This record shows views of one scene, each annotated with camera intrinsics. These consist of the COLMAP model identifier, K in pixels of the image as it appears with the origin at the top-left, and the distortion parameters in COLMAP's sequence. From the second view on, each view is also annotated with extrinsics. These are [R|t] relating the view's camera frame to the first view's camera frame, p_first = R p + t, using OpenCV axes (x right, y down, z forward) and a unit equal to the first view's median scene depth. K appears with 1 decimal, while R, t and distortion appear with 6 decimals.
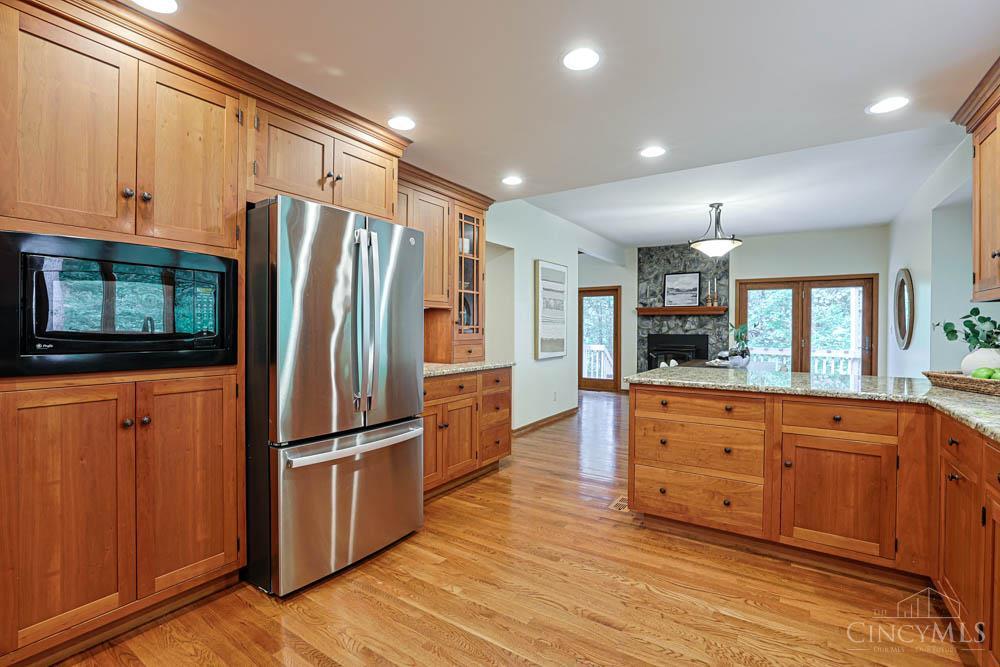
lens RADIAL K [[457.5, 0, 492.4], [0, 457.5, 327.1], [0, 0, 1]] dist [-0.043962, 0.012267]
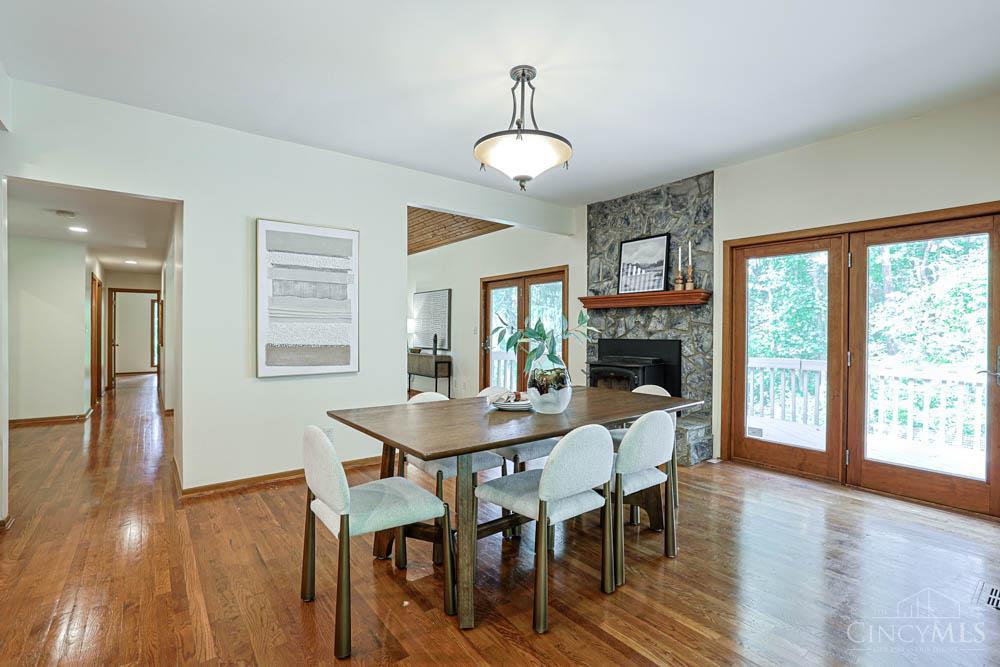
lens RADIAL K [[457.5, 0, 488.8], [0, 457.5, 335.2], [0, 0, 1]] dist [-0.043962, 0.012267]
pose [[0.950301, 0.001530, -0.311329, 0.433395], [0.002086, 0.999934, 0.011281, 0.003881], [0.311326, -0.011370, 0.950235, 0.376651]]
